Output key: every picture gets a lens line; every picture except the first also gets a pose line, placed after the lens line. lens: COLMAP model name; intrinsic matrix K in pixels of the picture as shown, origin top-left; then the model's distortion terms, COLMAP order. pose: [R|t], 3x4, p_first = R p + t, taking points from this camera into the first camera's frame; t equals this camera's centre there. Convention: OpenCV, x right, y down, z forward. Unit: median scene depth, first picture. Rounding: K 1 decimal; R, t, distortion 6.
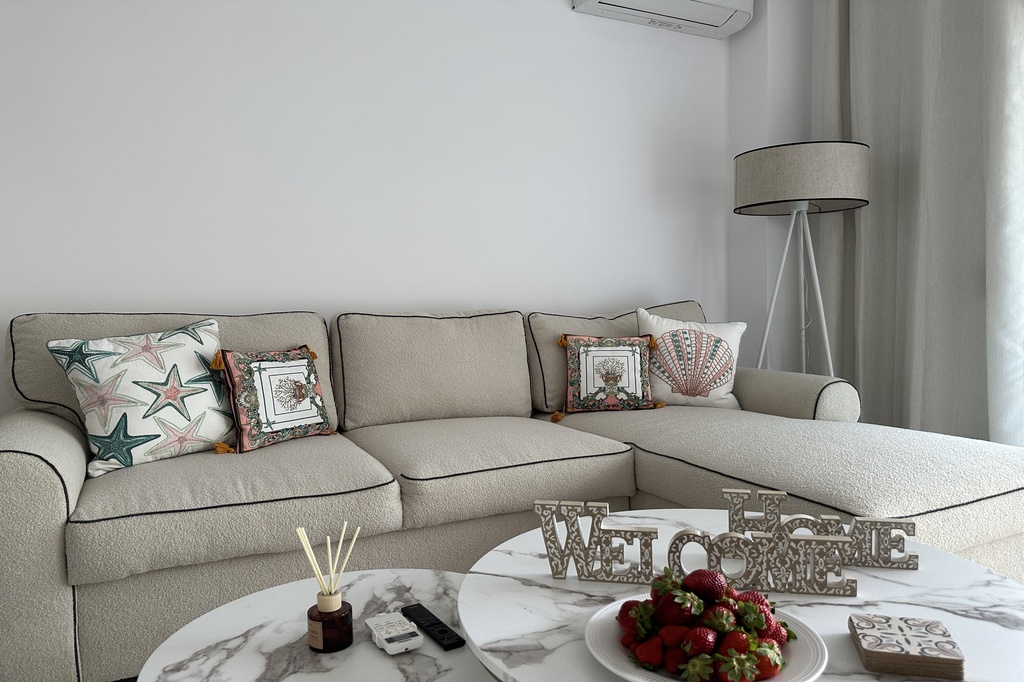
lens RADIAL K [[720.4, 0, 511.8], [0, 720.4, 347.7], [0, 0, 1]] dist [0.055401, -0.072314]
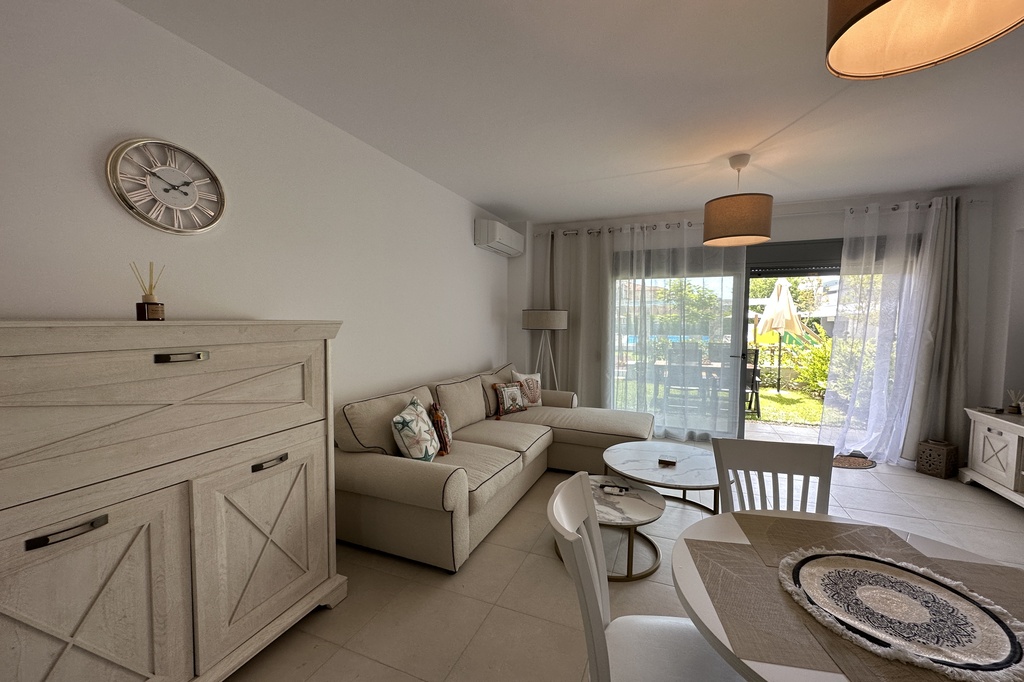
lens RADIAL K [[408.8, 0, 511.9], [0, 408.8, 343.0], [0, 0, 1]] dist [-0.004244, 0.001204]
pose [[0.758542, -0.012556, 0.651503, -1.060335], [0.017909, 0.999838, -0.001582, -0.207175], [-0.651378, 0.012868, 0.758644, -0.145707]]
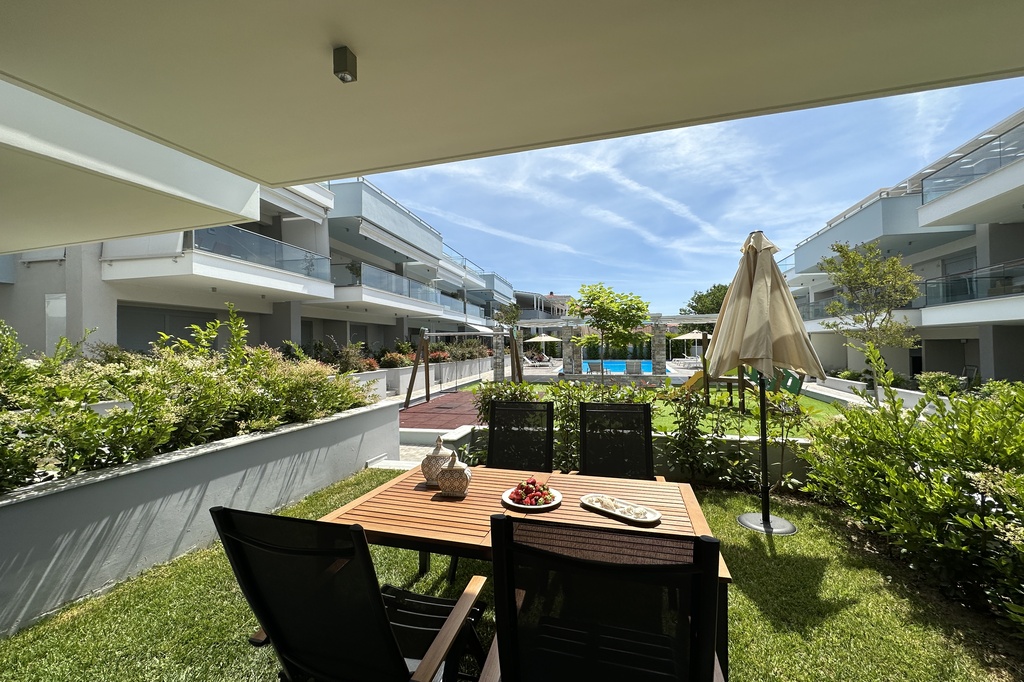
lens RADIAL K [[408.8, 0, 511.5], [0, 408.8, 337.1], [0, 0, 1]] dist [-0.004244, 0.001204]
pose [[0.694778, 0.027346, 0.718704, 1.643422], [0.038302, 0.996452, -0.074941, -0.309500], [-0.718203, 0.079595, 0.691266, 0.731915]]
